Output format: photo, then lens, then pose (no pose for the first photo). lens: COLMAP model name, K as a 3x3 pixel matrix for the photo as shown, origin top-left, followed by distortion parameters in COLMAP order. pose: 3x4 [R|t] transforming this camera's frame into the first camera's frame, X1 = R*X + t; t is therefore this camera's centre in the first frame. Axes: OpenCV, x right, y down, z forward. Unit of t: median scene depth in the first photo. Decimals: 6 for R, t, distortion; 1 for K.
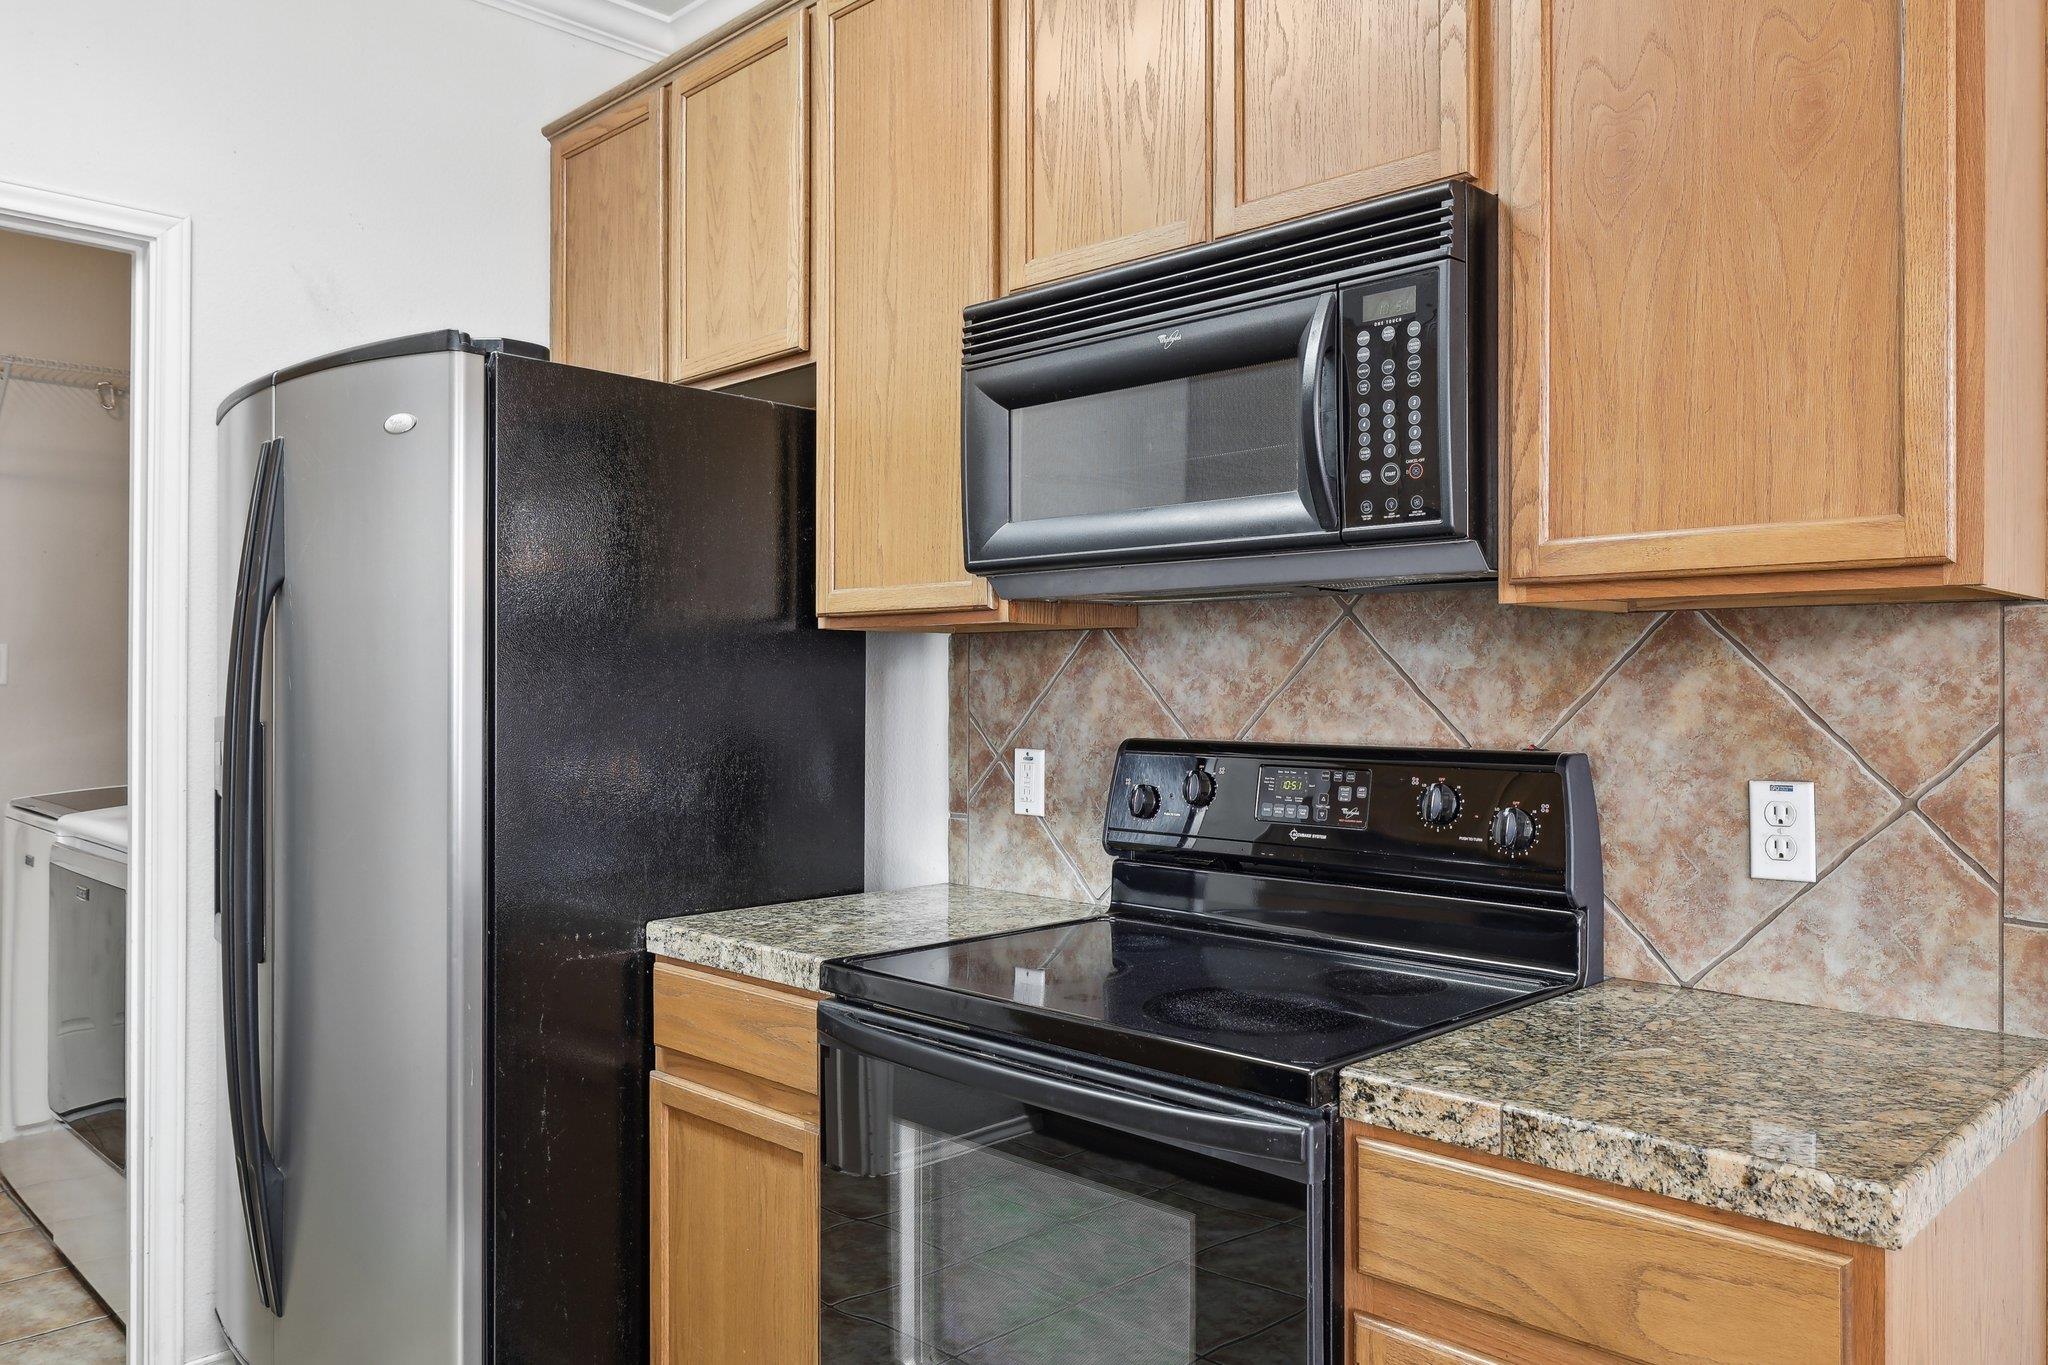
lens RADIAL K [[1463.5, 0, 1025.4], [0, 1463.5, 680.2], [0, 0, 1]] dist [0.000553, -0.000995]
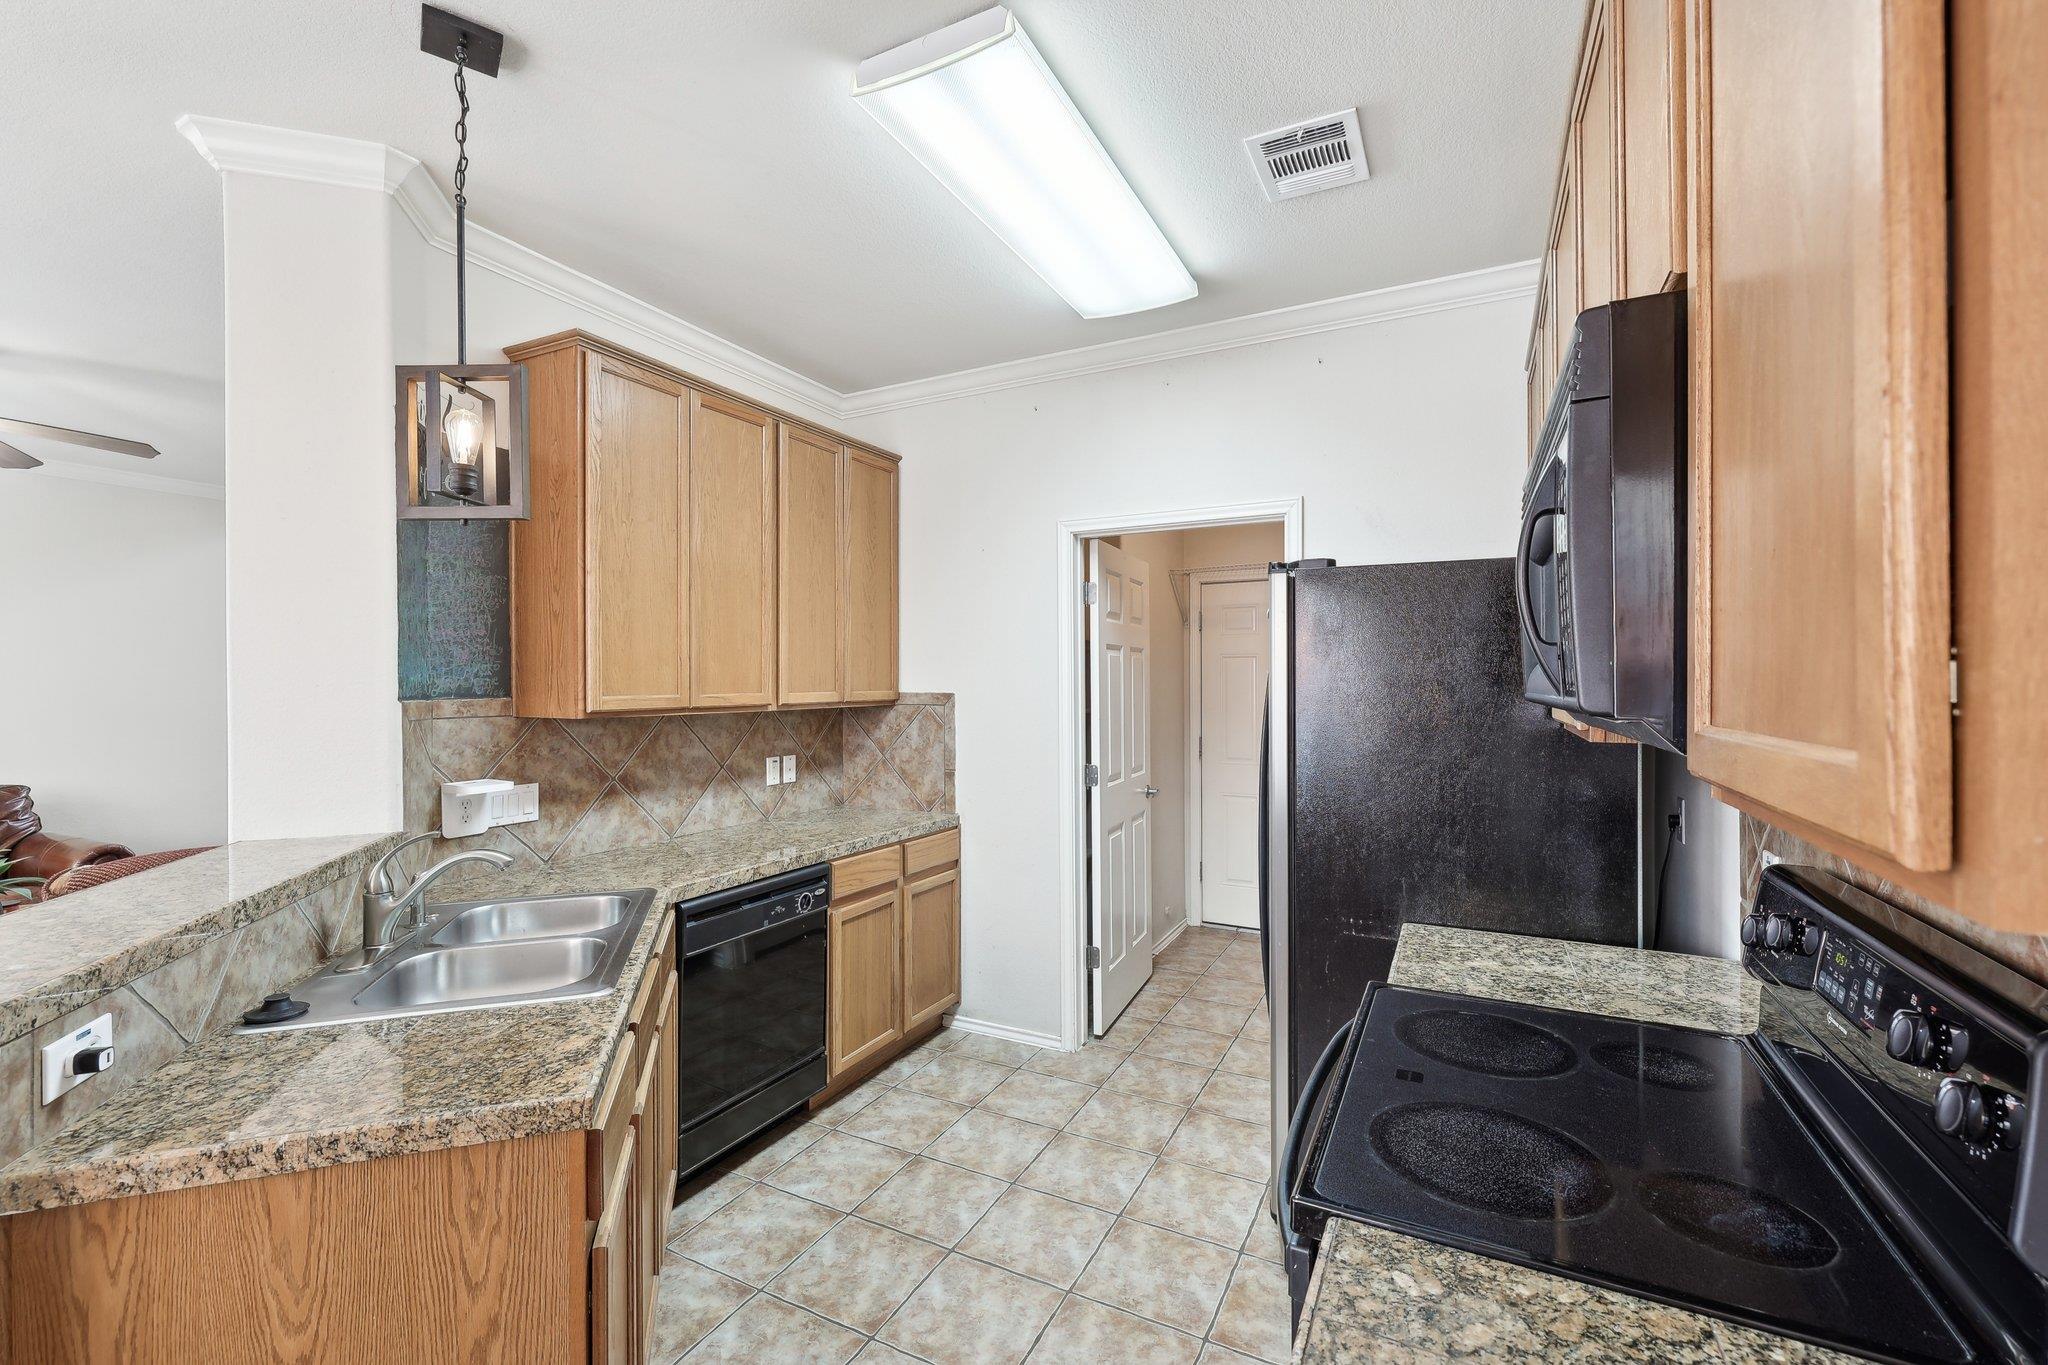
lens RADIAL K [[856.2, 0, 1029.4], [0, 856.2, 680.7], [0, 0, 1]] dist [-0.001522, 0.000671]
pose [[0.305255, -0.005703, -0.952253, 0.579376], [0.004708, 0.999979, -0.004480, -0.102302], [0.952259, -0.003116, 0.305276, 0.449500]]
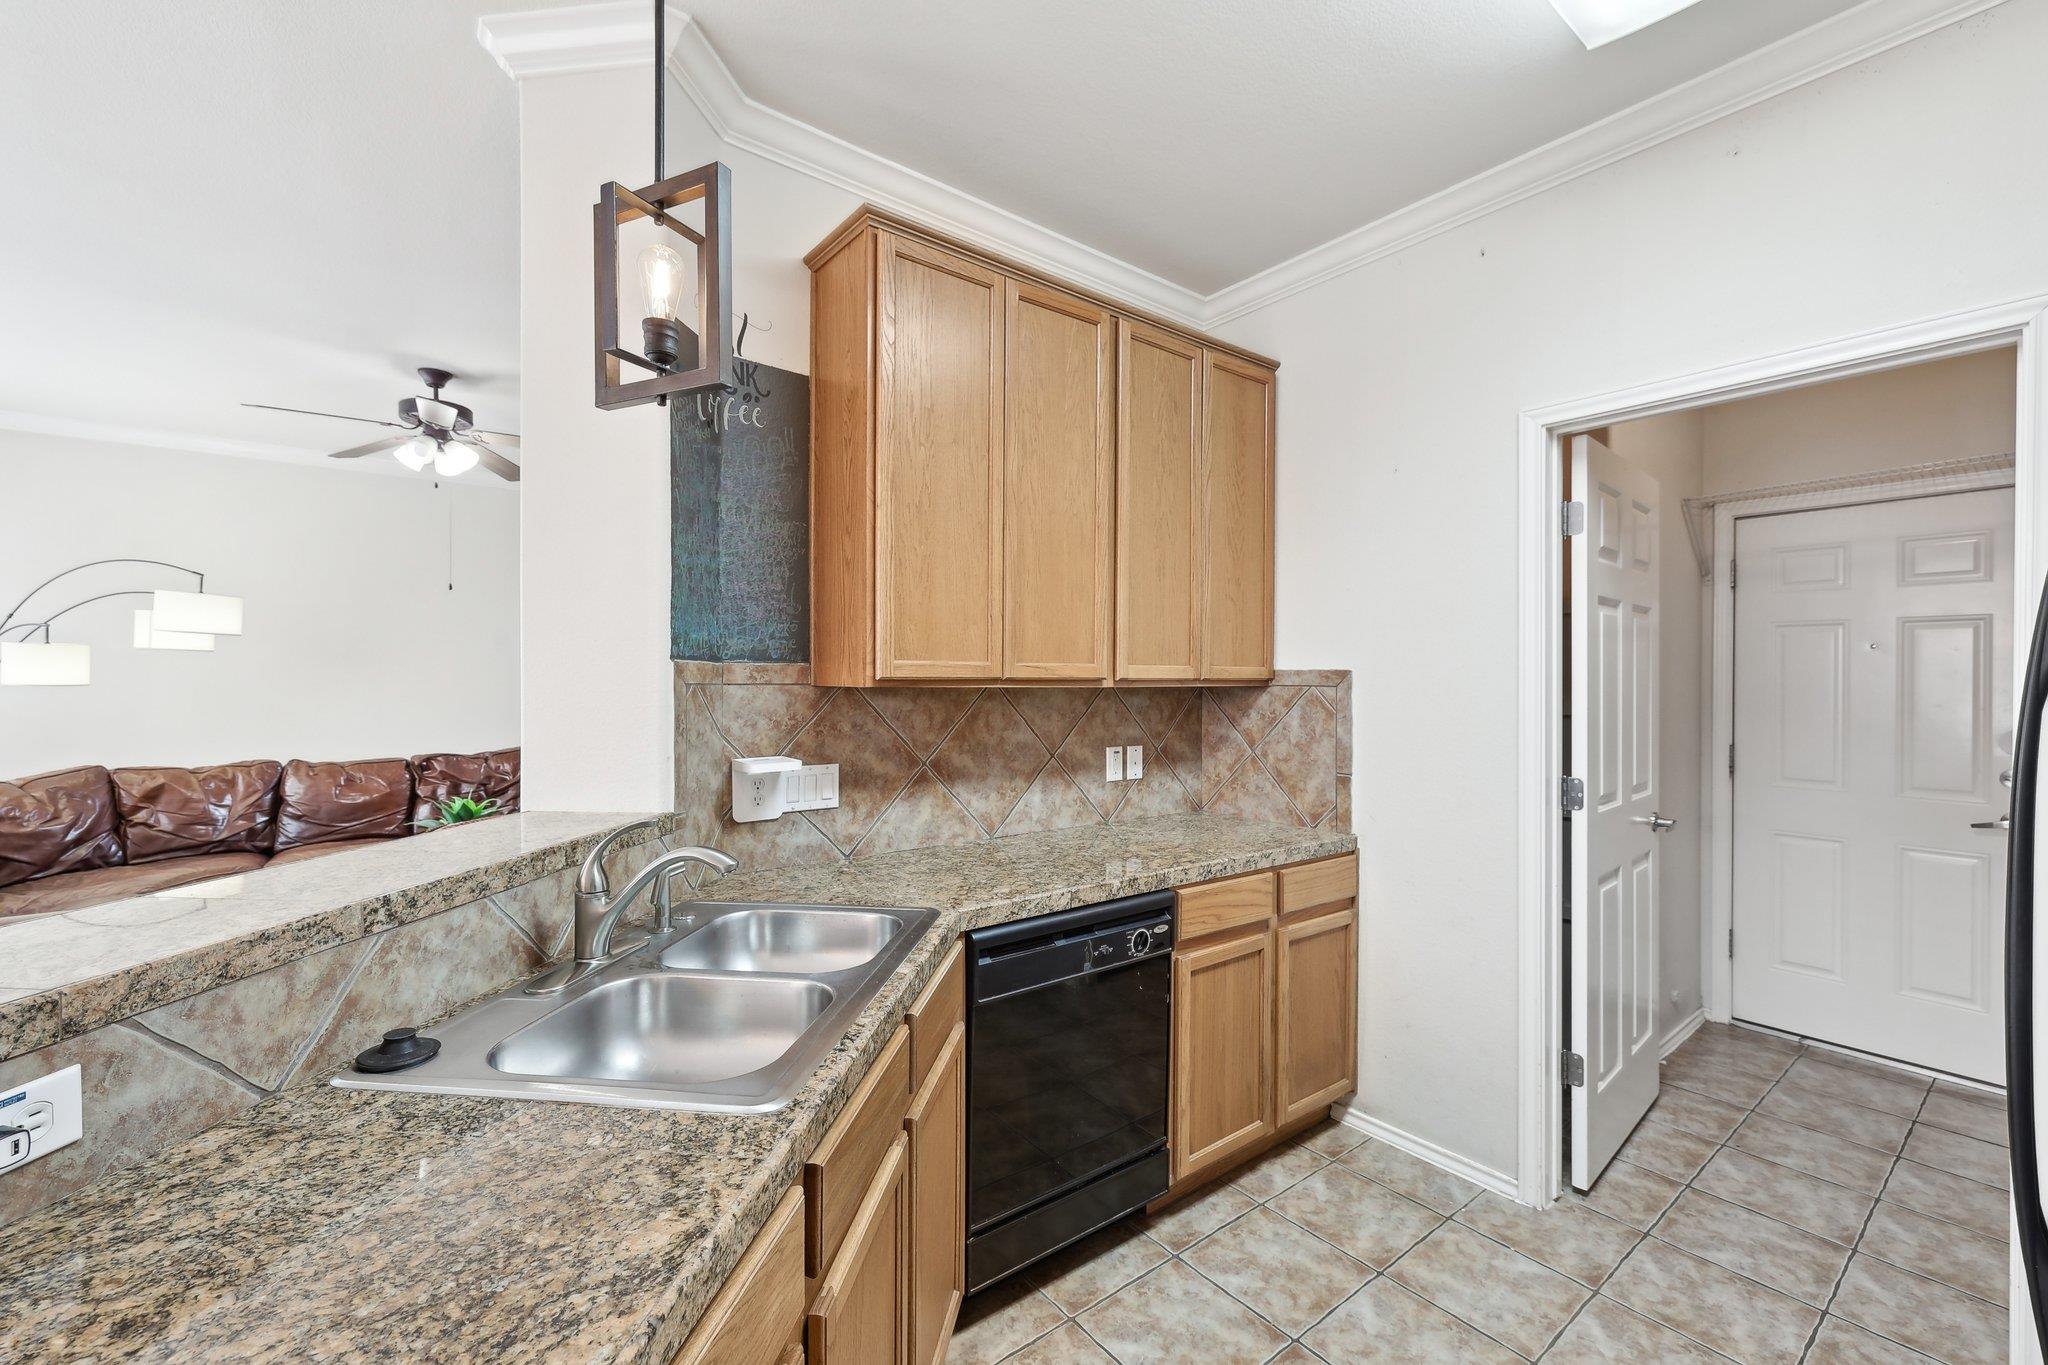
lens RADIAL K [[856.2, 0, 1030.5], [0, 856.2, 680.9], [0, 0, 1]] dist [-0.001522, 0.000671]
pose [[-0.120343, -0.002530, -0.992729, 0.143372], [-0.004457, 0.999988, -0.002009, -0.058449], [0.992722, 0.004183, -0.120353, 0.523666]]
